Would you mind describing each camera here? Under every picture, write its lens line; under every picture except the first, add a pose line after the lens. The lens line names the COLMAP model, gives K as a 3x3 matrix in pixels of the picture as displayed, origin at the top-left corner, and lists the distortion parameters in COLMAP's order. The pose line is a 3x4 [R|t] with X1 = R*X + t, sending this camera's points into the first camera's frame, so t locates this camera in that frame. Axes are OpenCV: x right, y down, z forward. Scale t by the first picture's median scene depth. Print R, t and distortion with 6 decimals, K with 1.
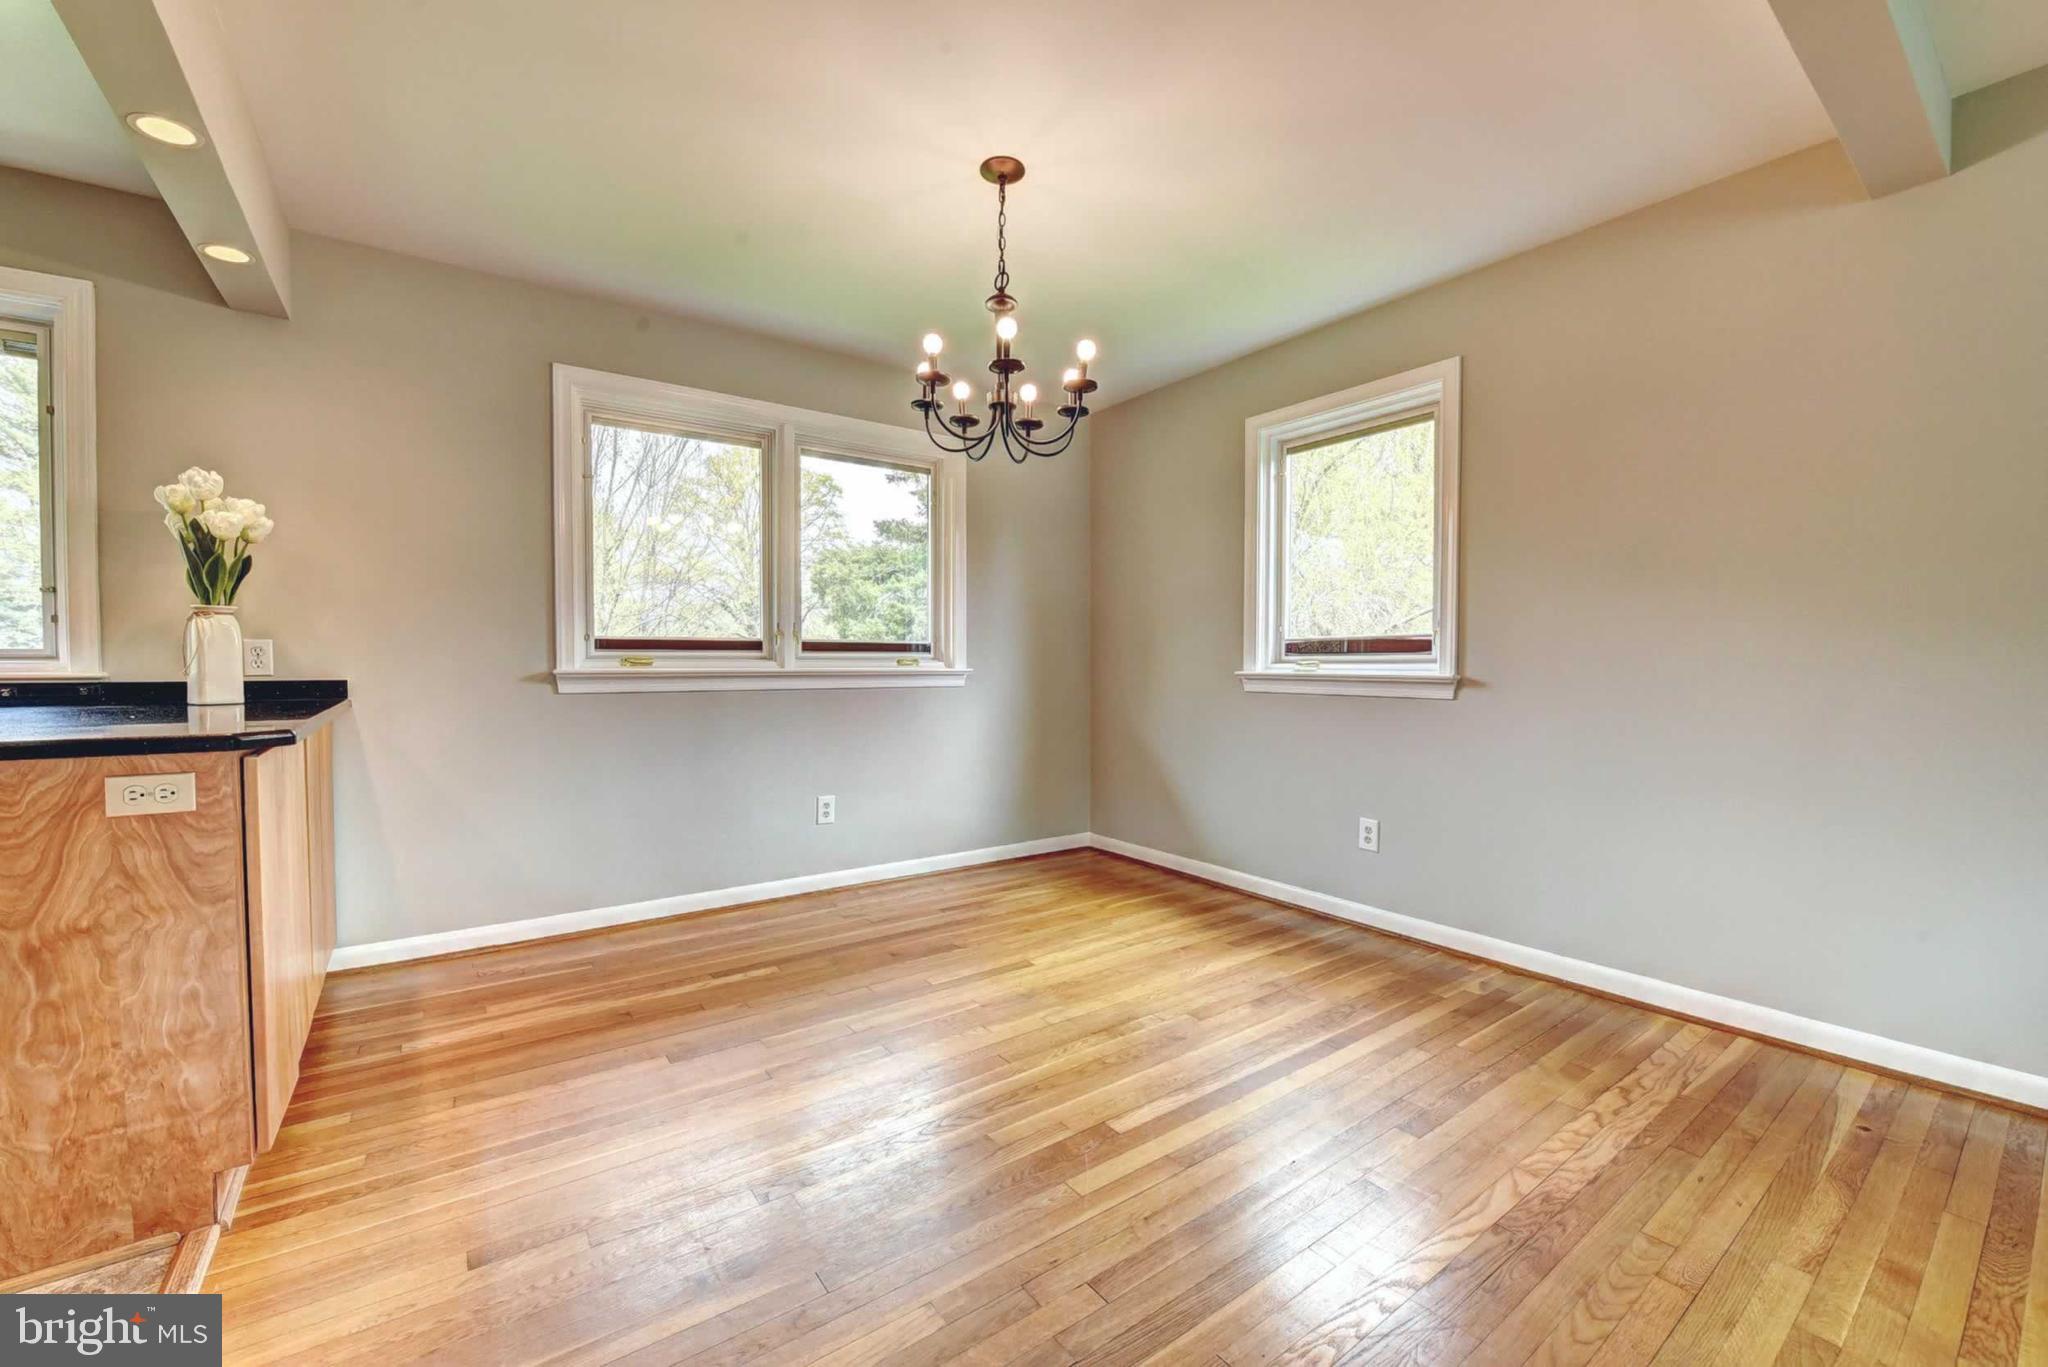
lens RADIAL K [[814.8, 0, 1025.9], [0, 814.8, 685.8], [0, 0, 1]] dist [-0.019363, -0.000945]
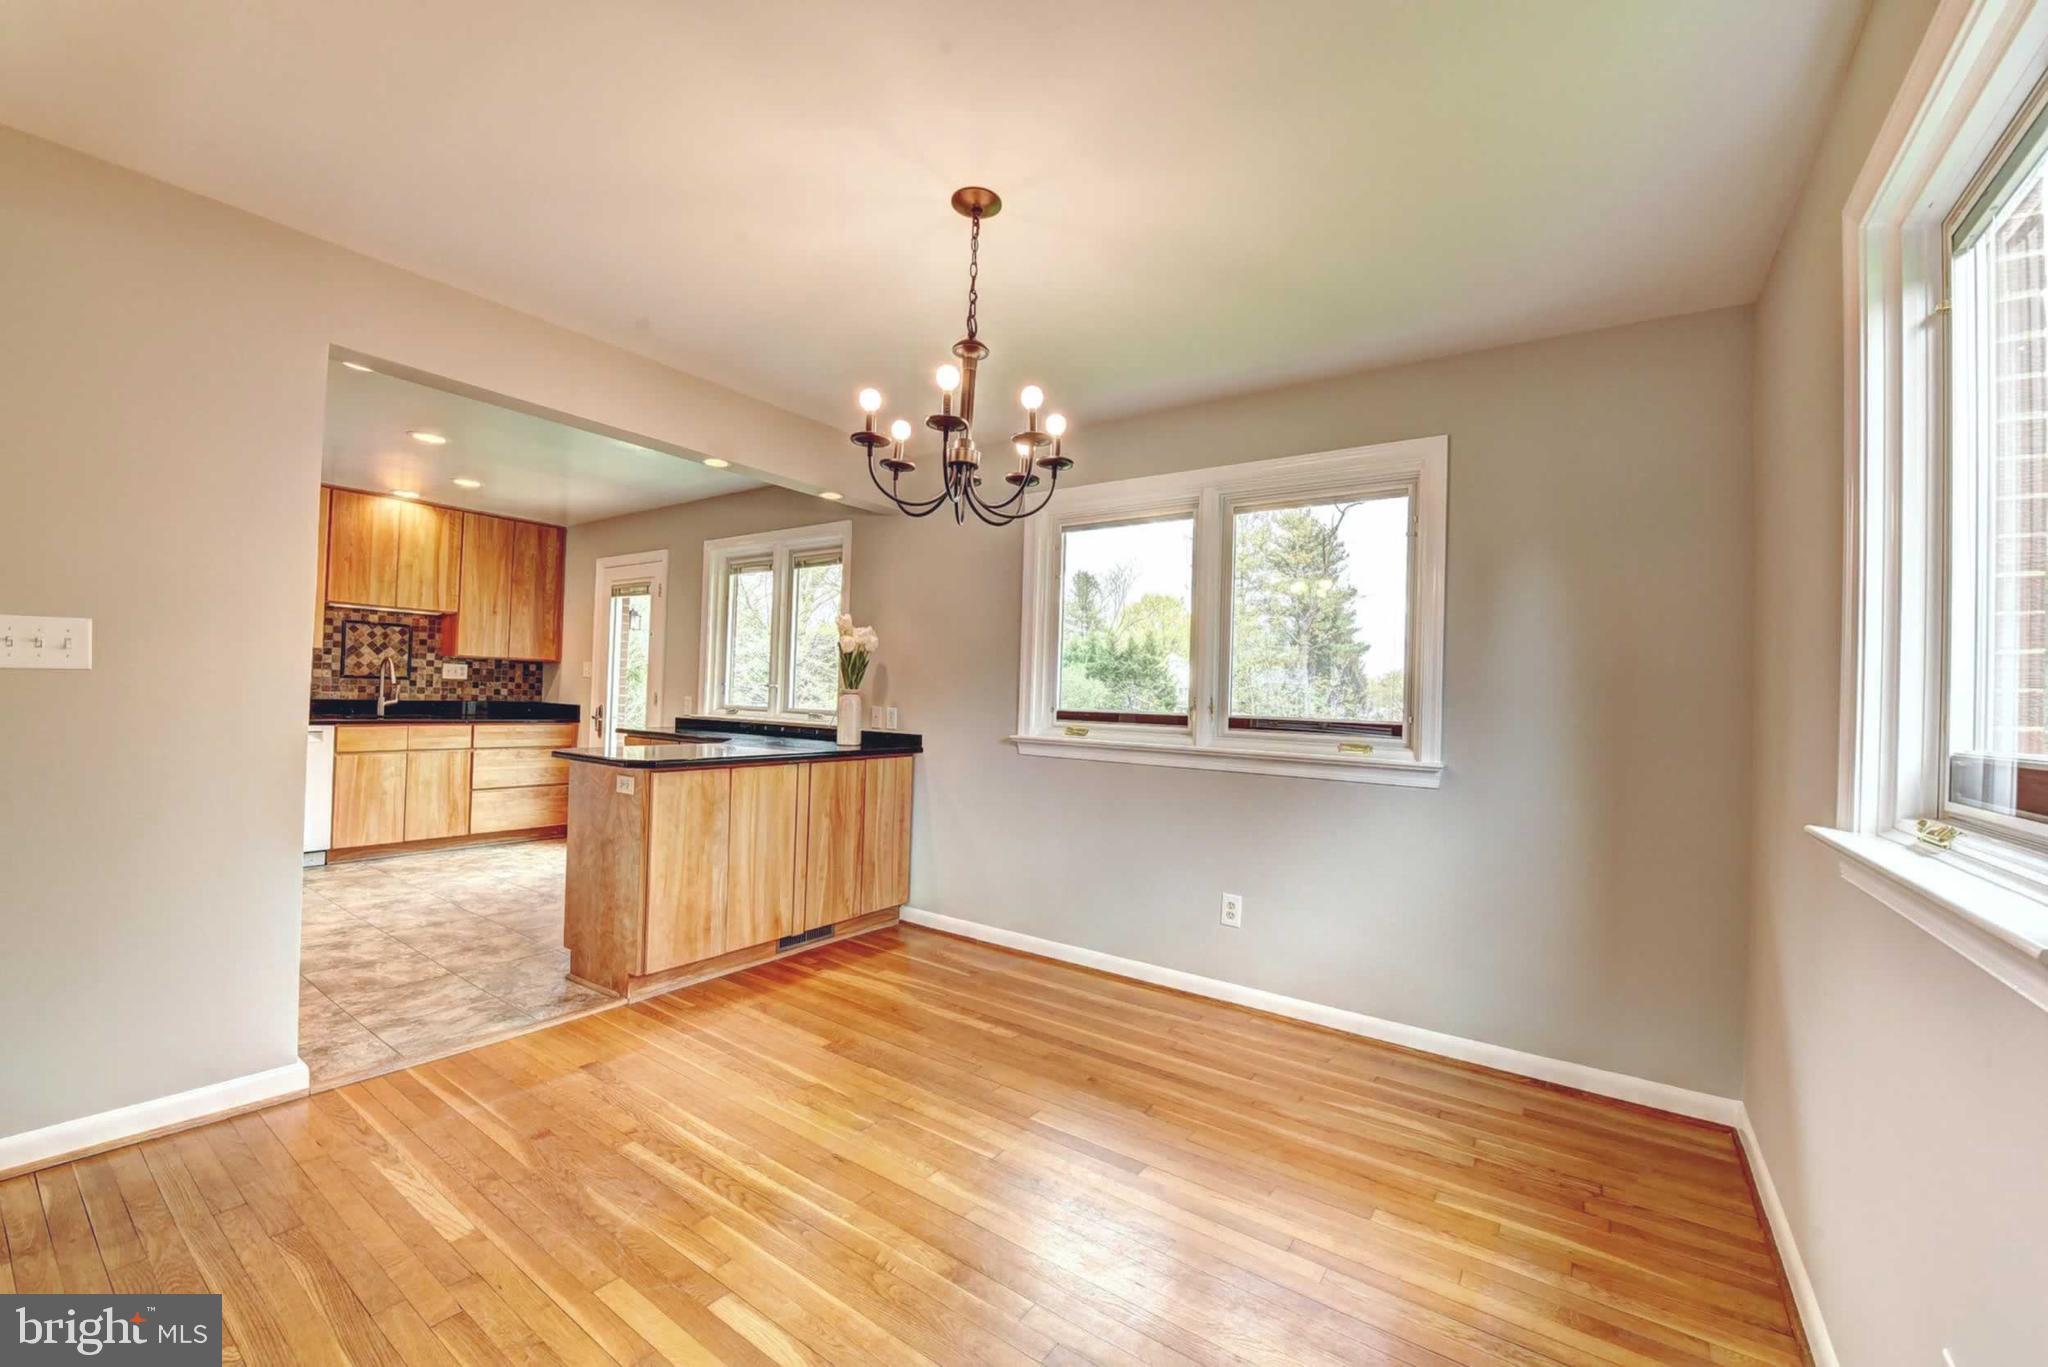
lens RADIAL K [[814.8, 0, 1025.9], [0, 814.8, 685.8], [0, 0, 1]] dist [-0.019363, -0.000945]
pose [[0.325623, -0.005634, -0.945483, 0.806705], [-0.060471, 0.997811, -0.026772, -0.082201], [0.943564, 0.065892, 0.324569, 0.774392]]
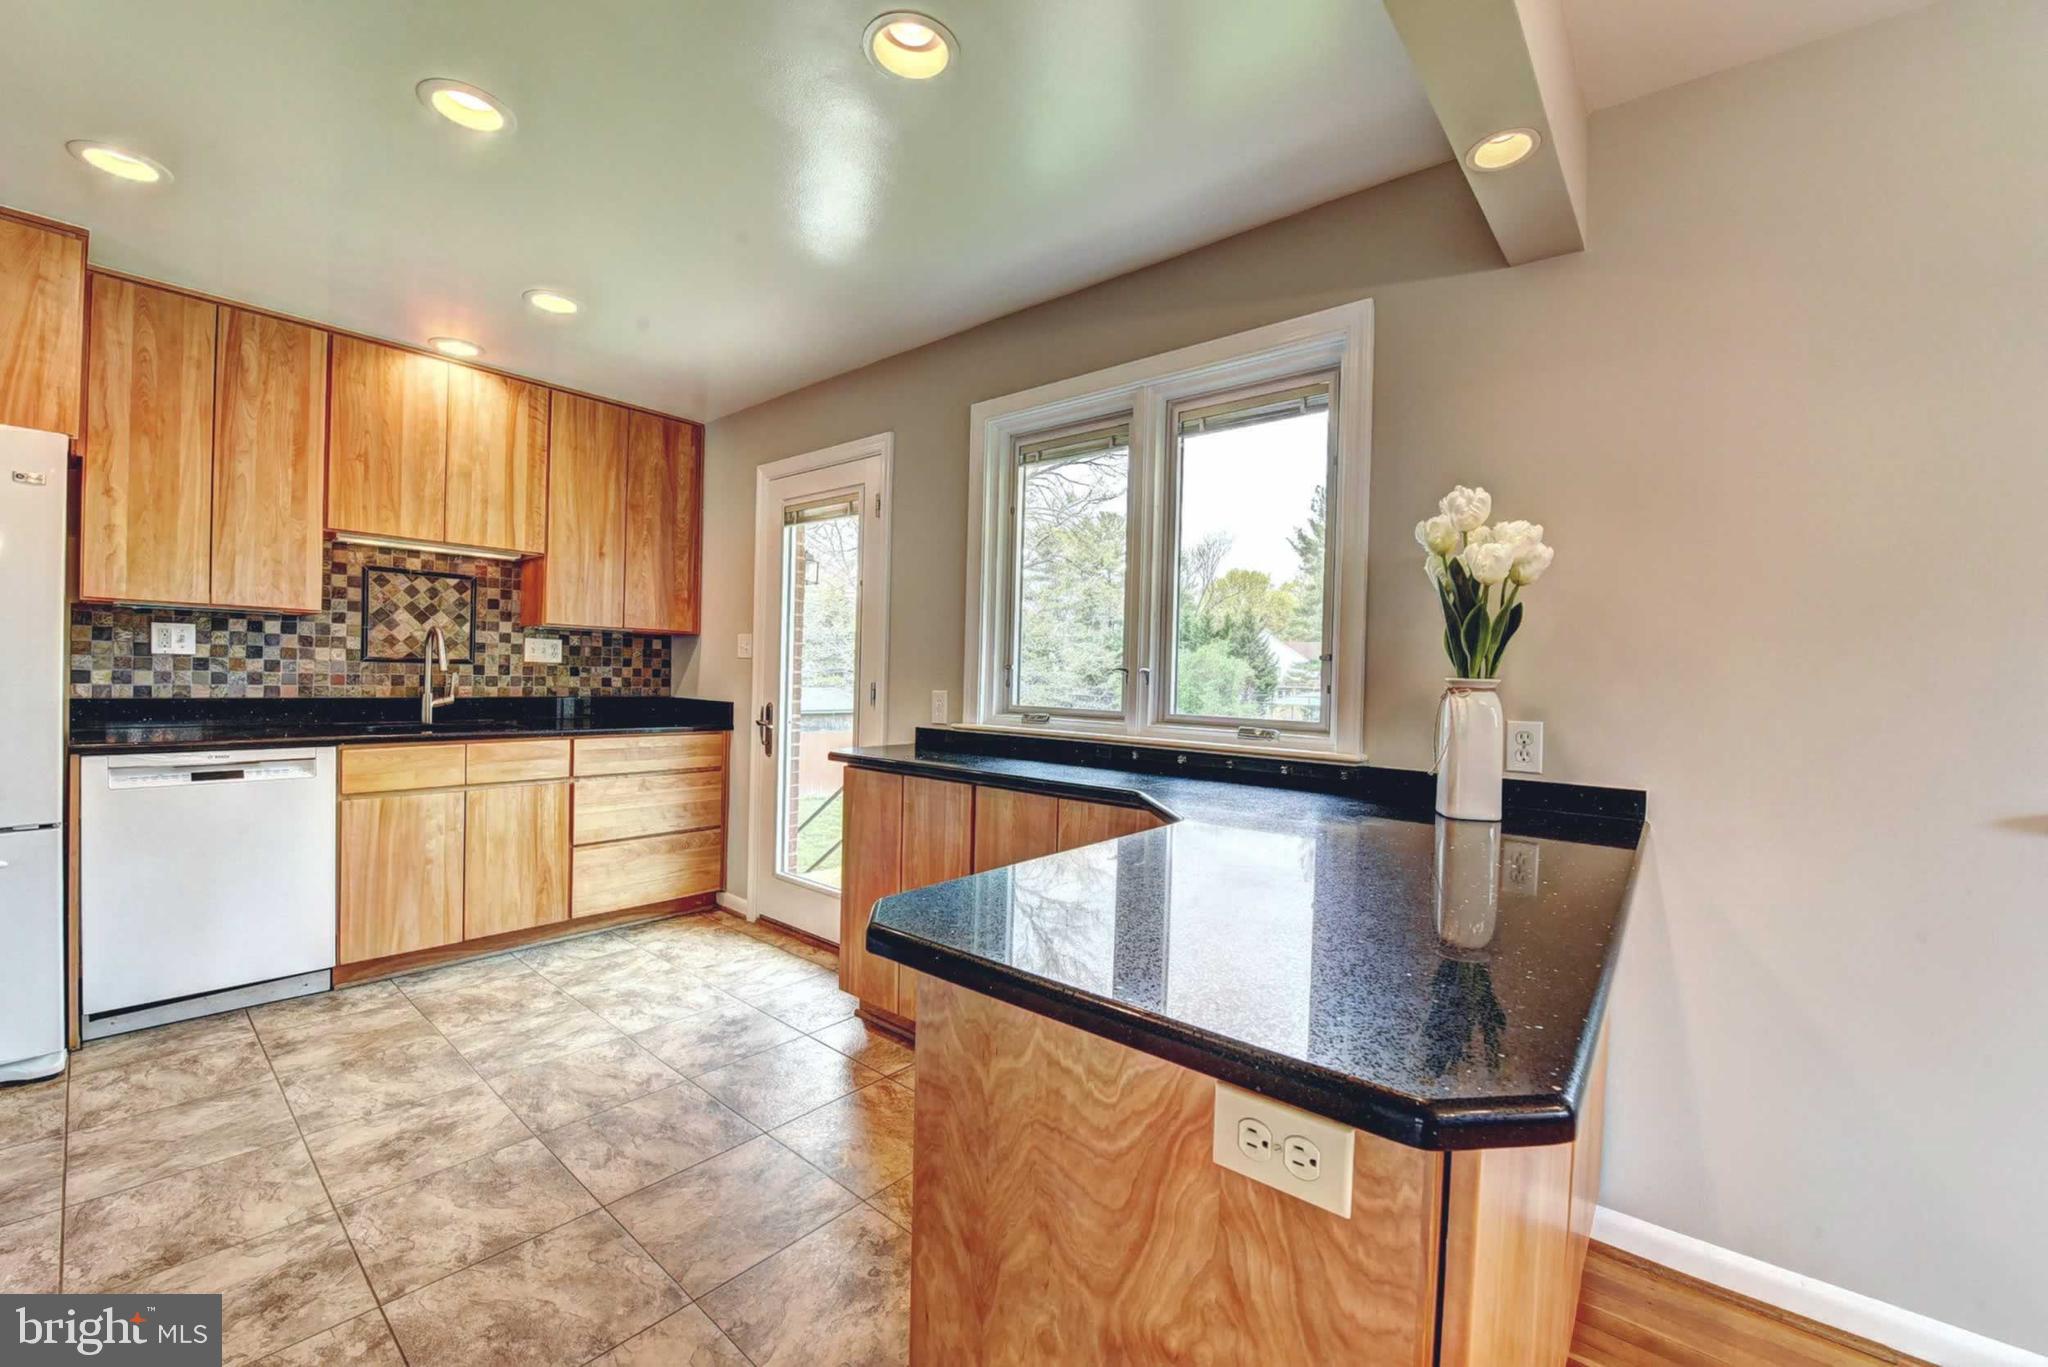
lens RADIAL K [[814.8, 0, 1025.9], [0, 814.8, 685.8], [0, 0, 1]] dist [-0.019363, -0.000945]
pose [[0.242370, 0.015566, -0.970059, -0.411051], [-0.054850, 0.998492, 0.002318, -0.072748], [0.968632, 0.052646, 0.242858, 0.435860]]
